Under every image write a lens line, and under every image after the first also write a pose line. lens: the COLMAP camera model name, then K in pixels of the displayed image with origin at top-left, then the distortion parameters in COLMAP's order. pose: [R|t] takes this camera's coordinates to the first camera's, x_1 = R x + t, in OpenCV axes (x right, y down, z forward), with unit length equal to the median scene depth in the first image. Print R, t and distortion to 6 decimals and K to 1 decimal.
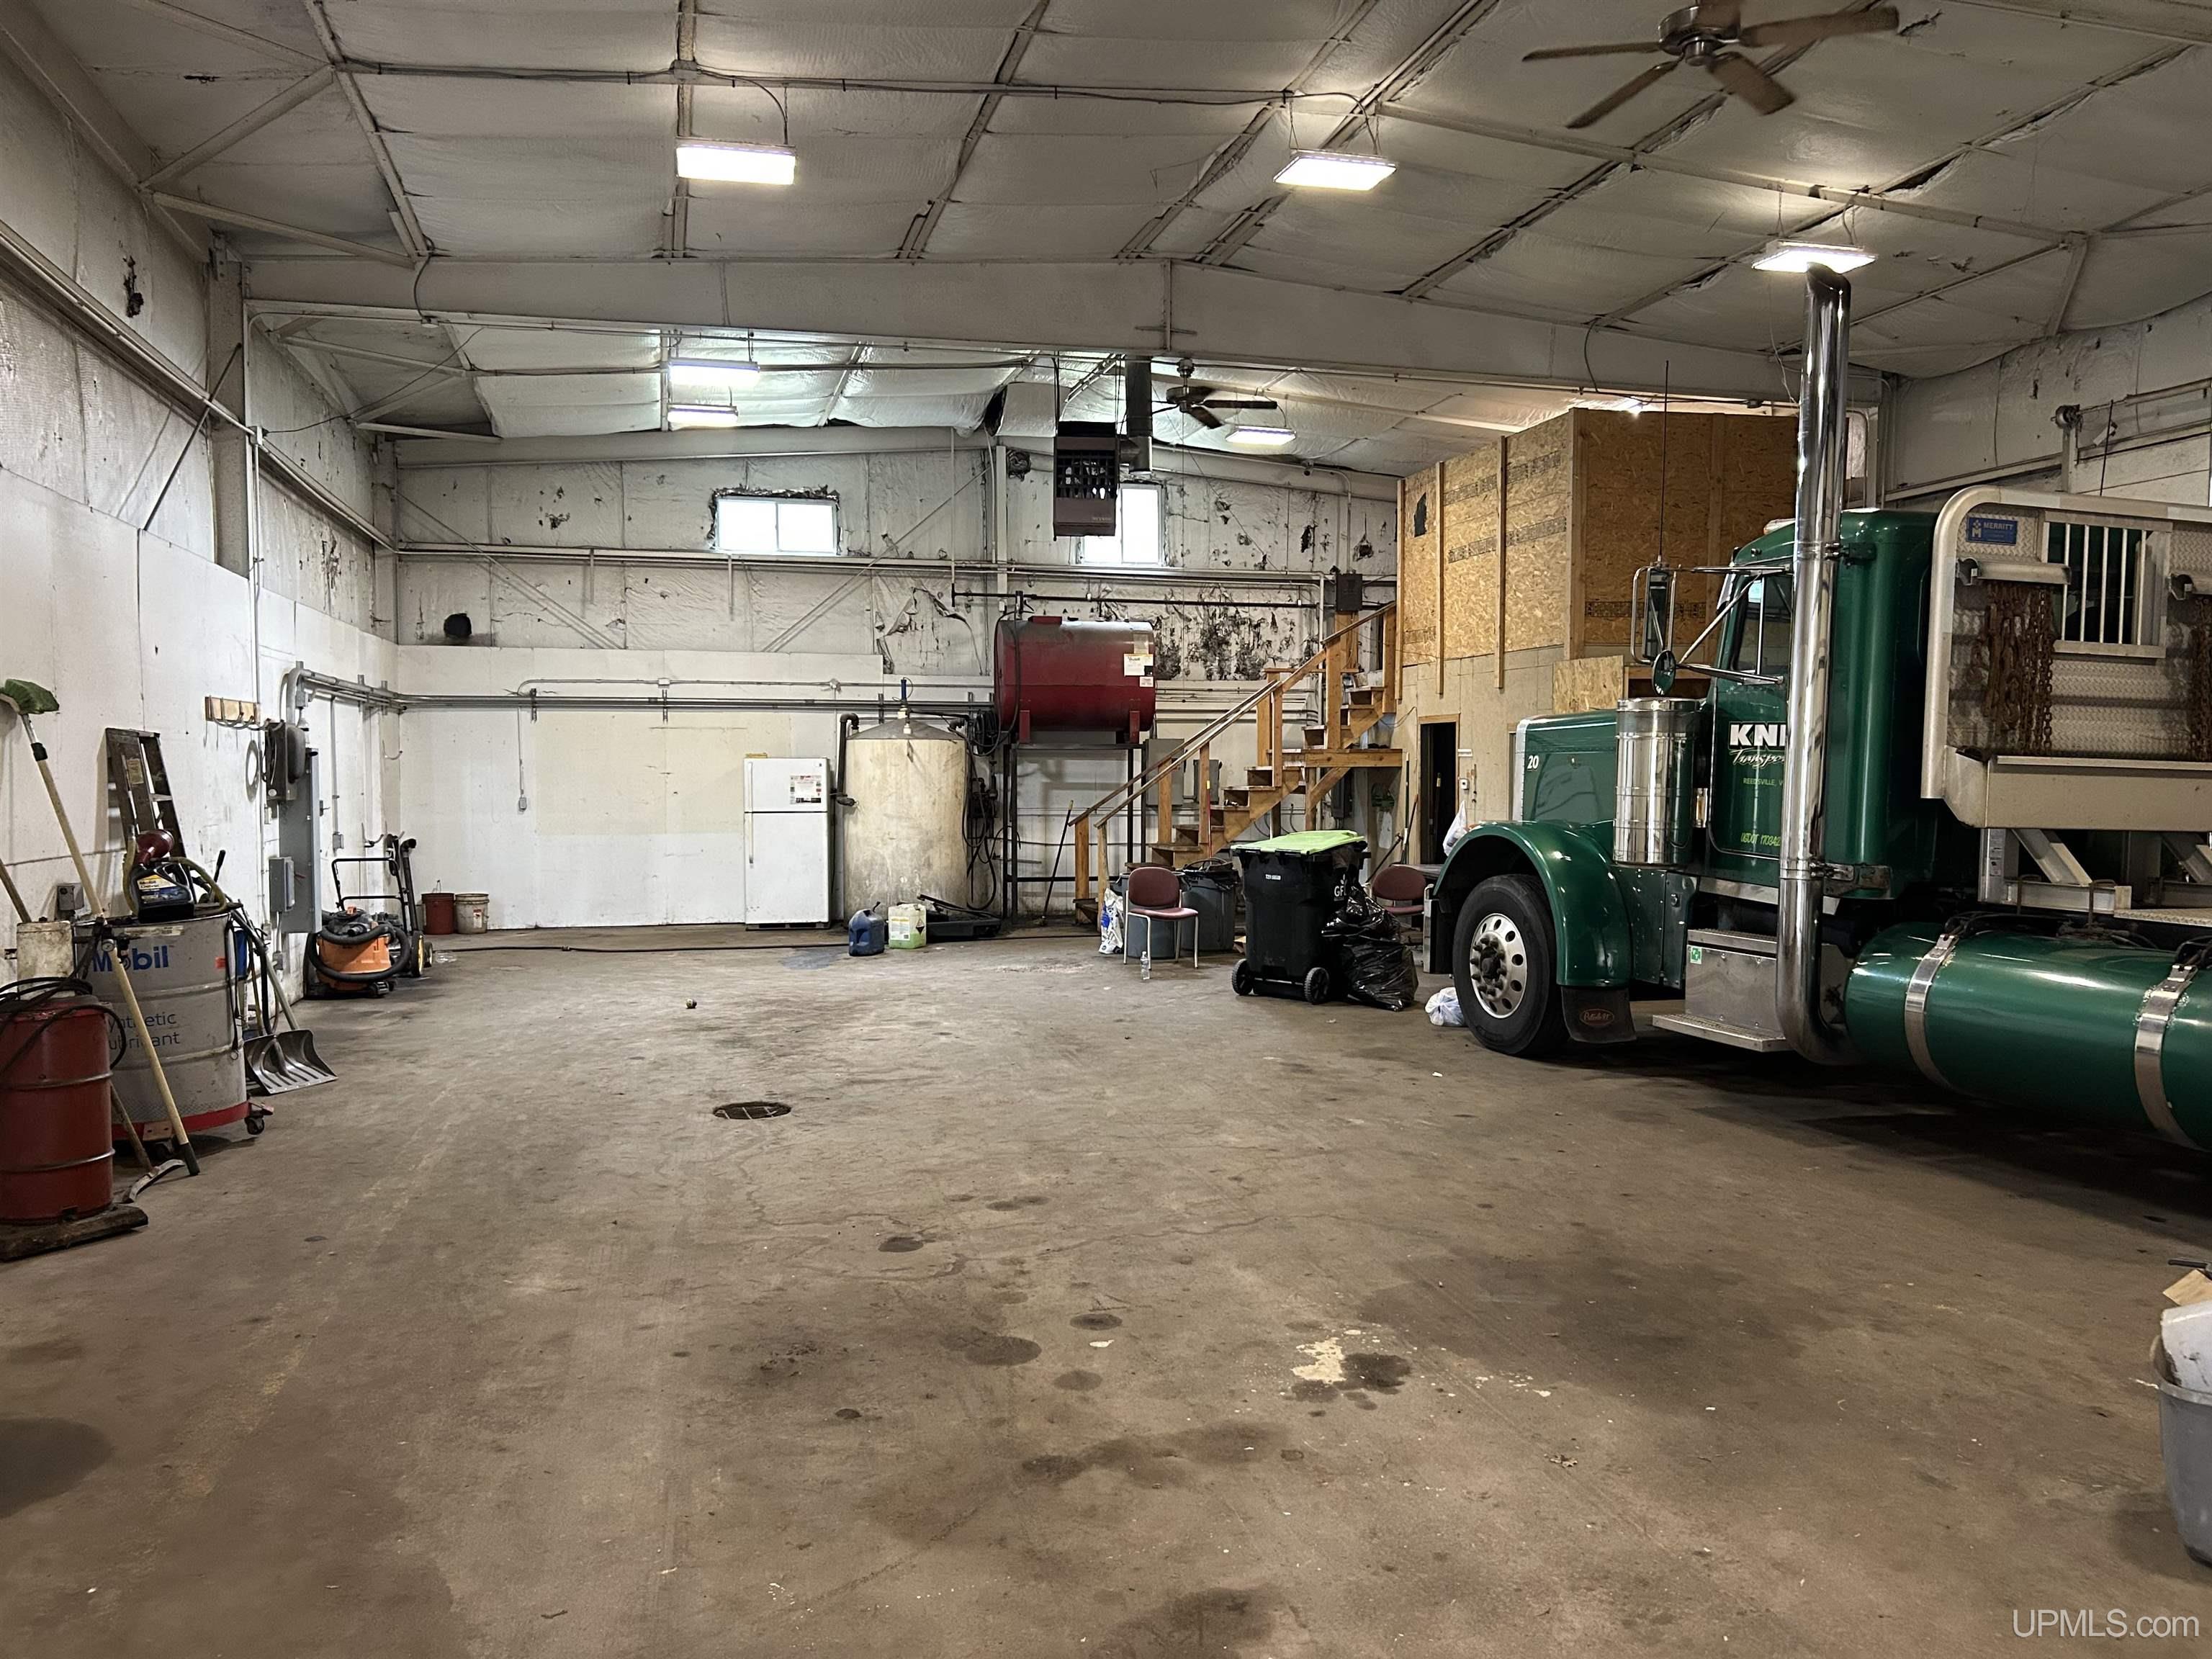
lens RADIAL K [[1705.6, 0, 1106.0], [0, 1705.6, 829.5], [0, 0, 1]] dist [0.041533, -0.007977]
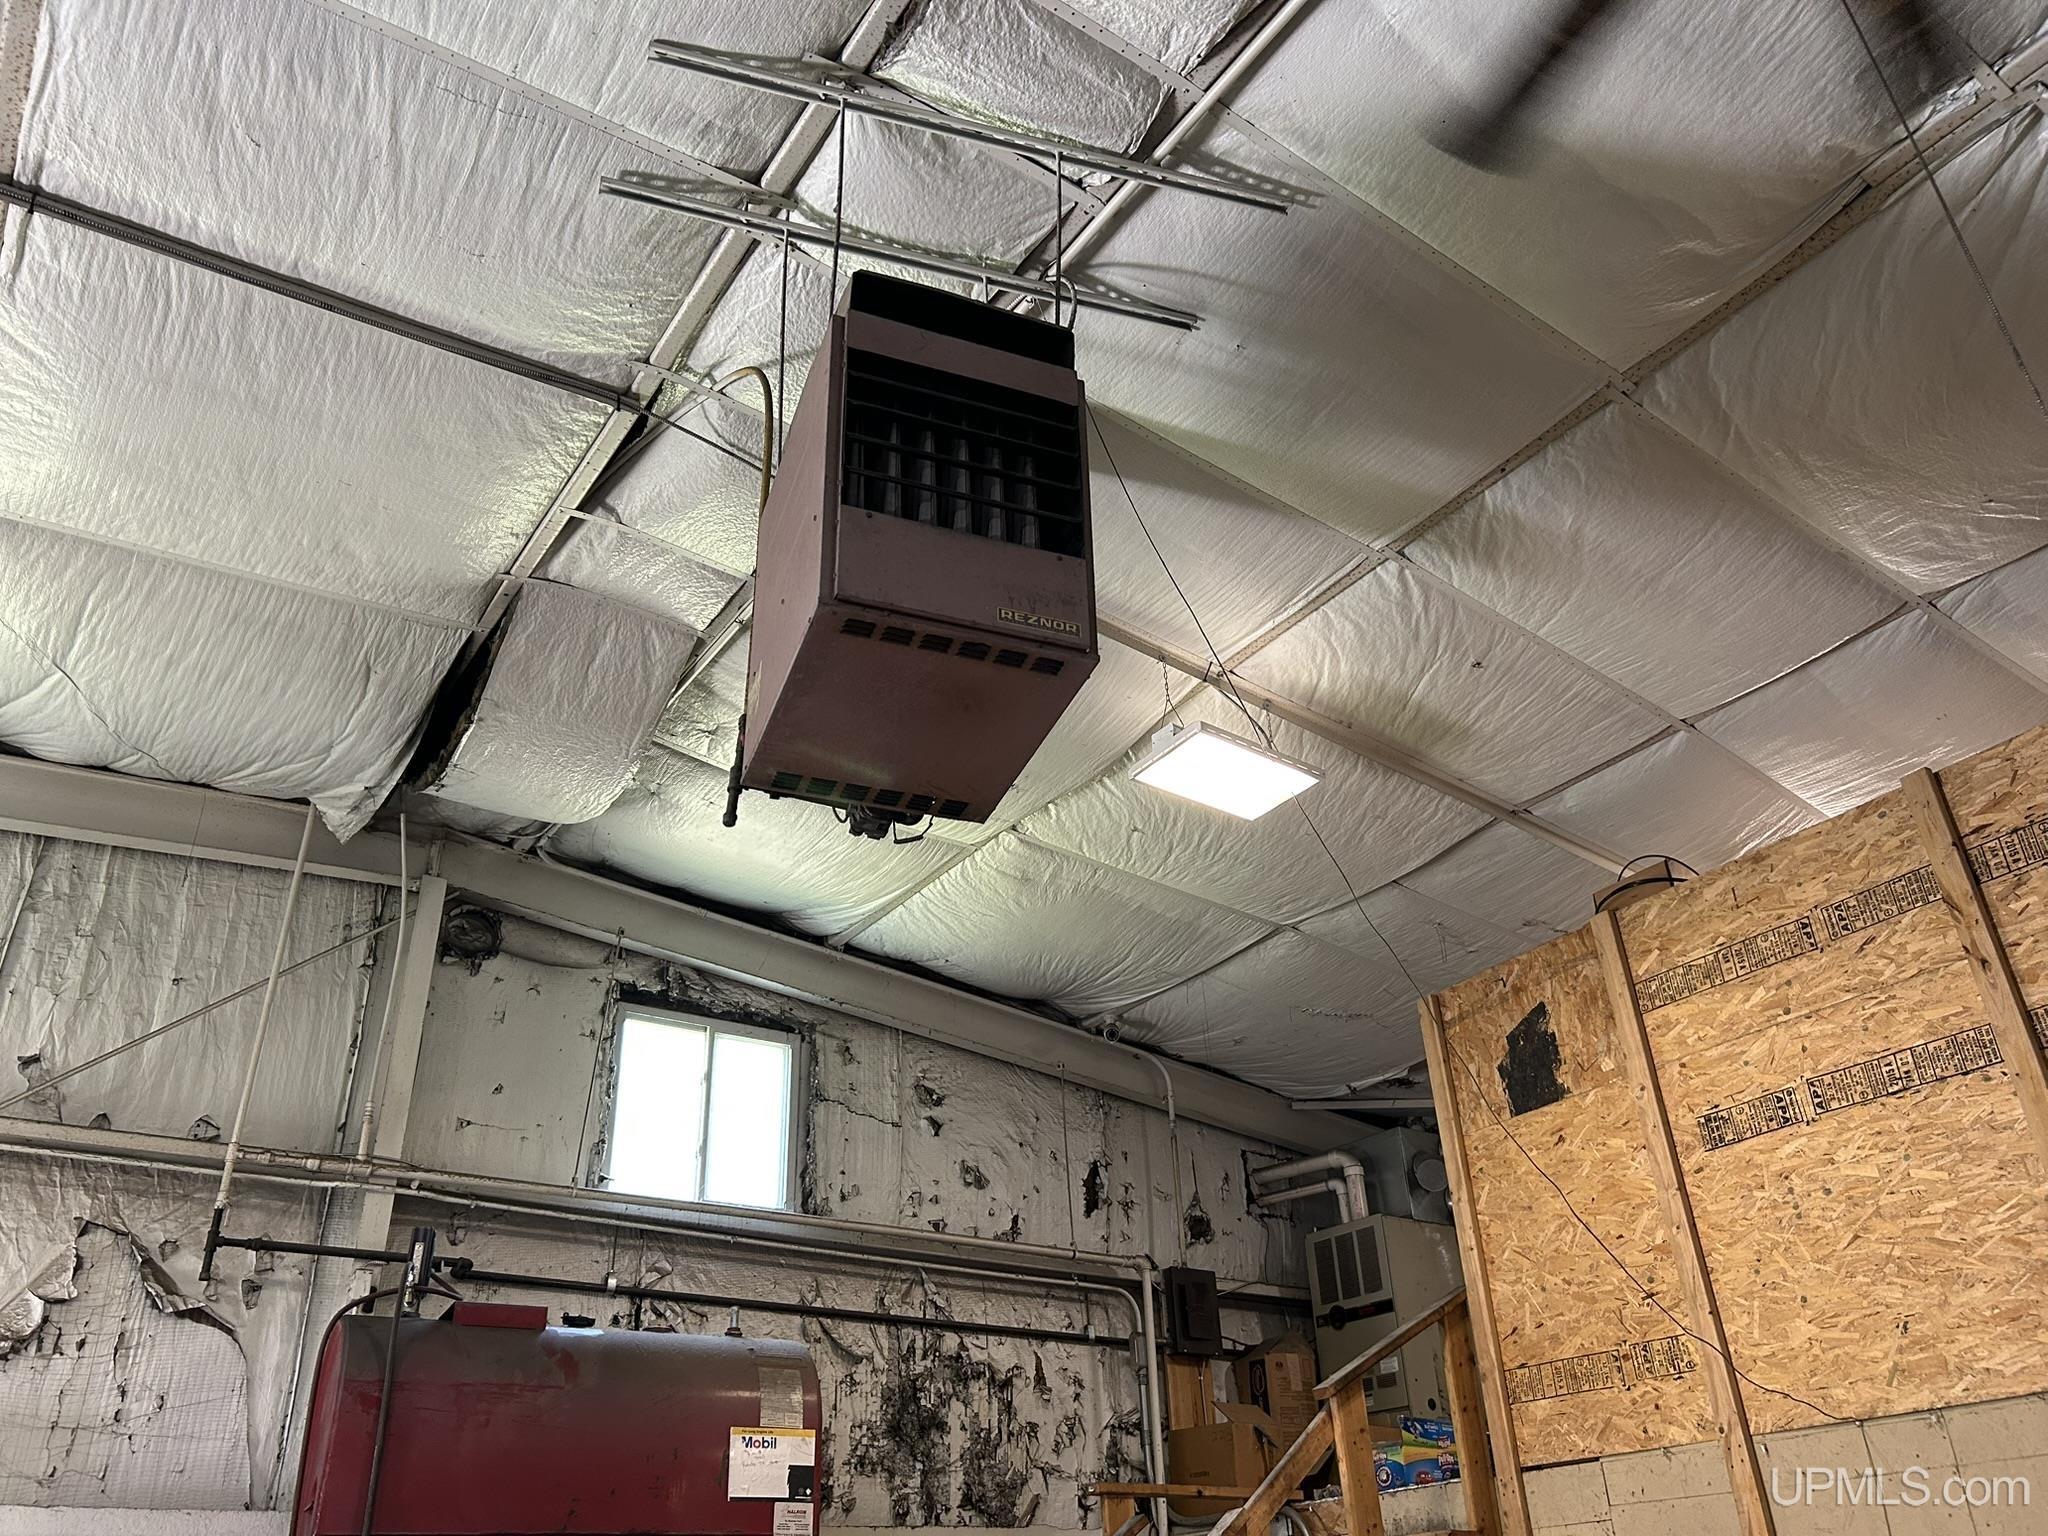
lens RADIAL K [[1579.1, 0, 1024.0], [0, 1579.1, 768.0], [0, 0, 1]] dist [0.041533, -0.007977]
pose [[0.952672, 0.127249, 0.276087, -0.034397], [0.041176, 0.845798, -0.531912, -0.040555], [-0.301199, 0.518106, 0.800528, 0.621547]]
